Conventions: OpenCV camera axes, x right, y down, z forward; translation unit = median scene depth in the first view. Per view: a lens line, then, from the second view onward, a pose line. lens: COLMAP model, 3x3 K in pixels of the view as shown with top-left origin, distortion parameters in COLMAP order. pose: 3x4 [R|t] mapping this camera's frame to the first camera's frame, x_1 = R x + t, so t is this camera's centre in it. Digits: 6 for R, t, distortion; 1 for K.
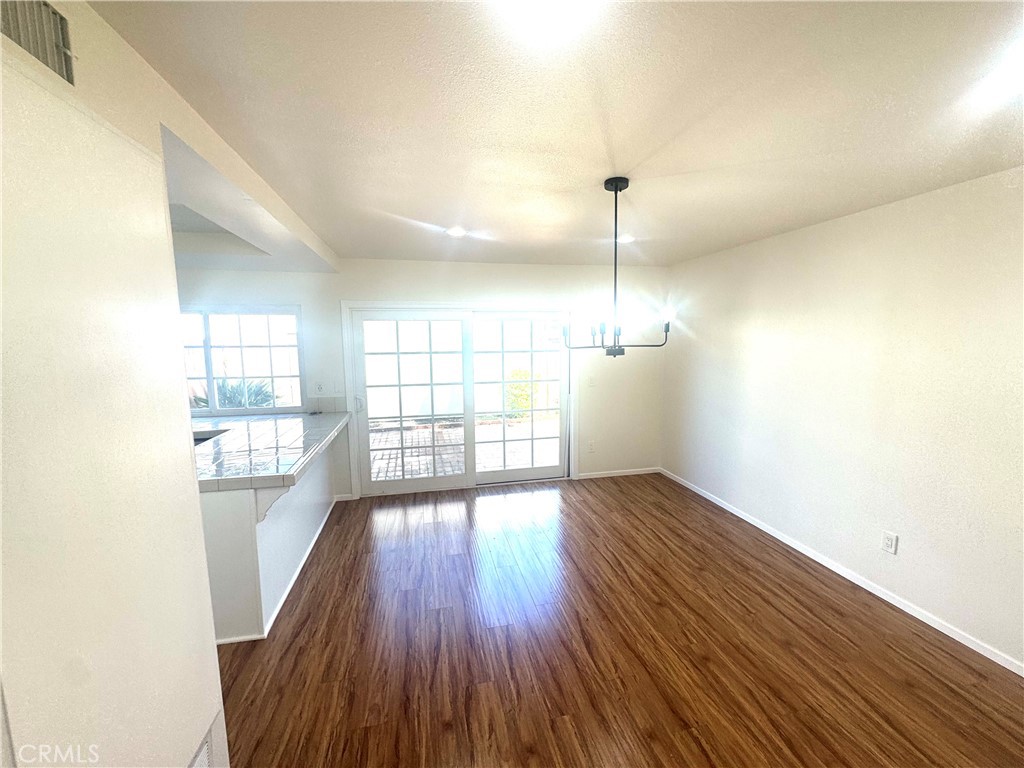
lens RADIAL K [[411.1, 0, 512.0], [0, 411.1, 384.0], [0, 0, 1]] dist [-0.000769, 0.000548]
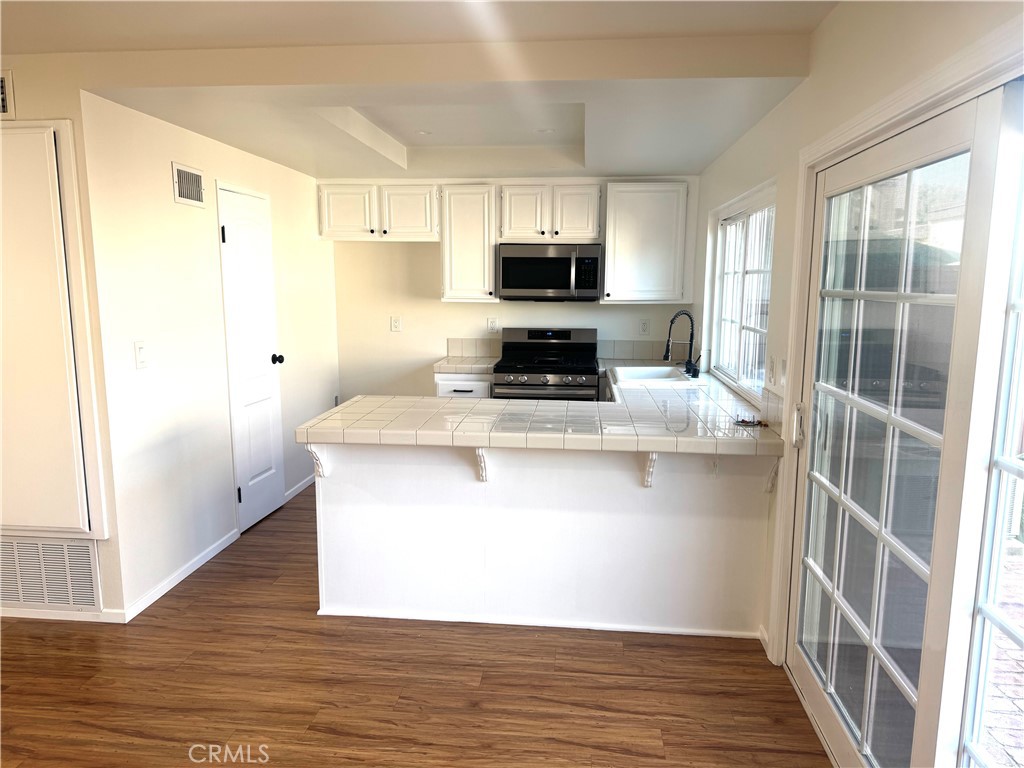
lens RADIAL K [[717.3, 0, 512.0], [0, 717.3, 384.0], [0, 0, 1]] dist [0.136636, -0.173696]
pose [[-0.317795, 0.144537, -0.937078, 0.693072], [-0.109557, 0.976095, 0.187710, -0.185443], [0.941809, 0.162317, -0.294363, 2.003247]]
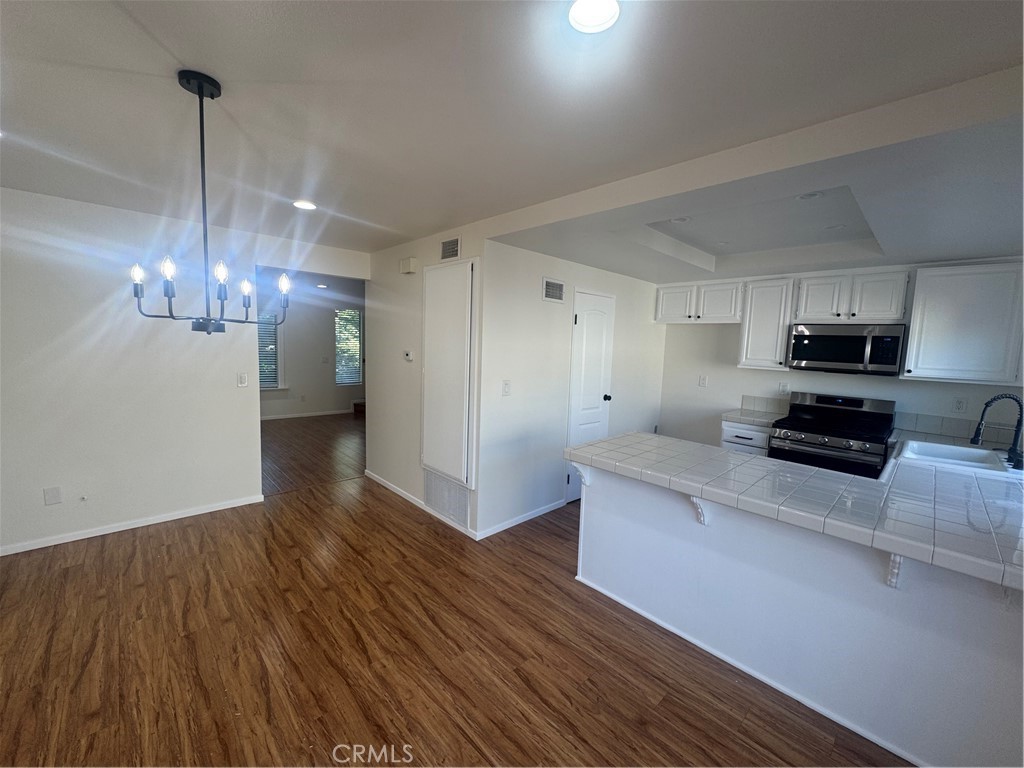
lens RADIAL K [[411.1, 0, 512.0], [0, 411.1, 384.0], [0, 0, 1]] dist [-0.000769, 0.000548]
pose [[-0.853918, 0.031863, -0.519431, 0.189600], [-0.087228, 0.975239, 0.203223, -0.189841], [0.513044, 0.218845, -0.829995, 2.055185]]
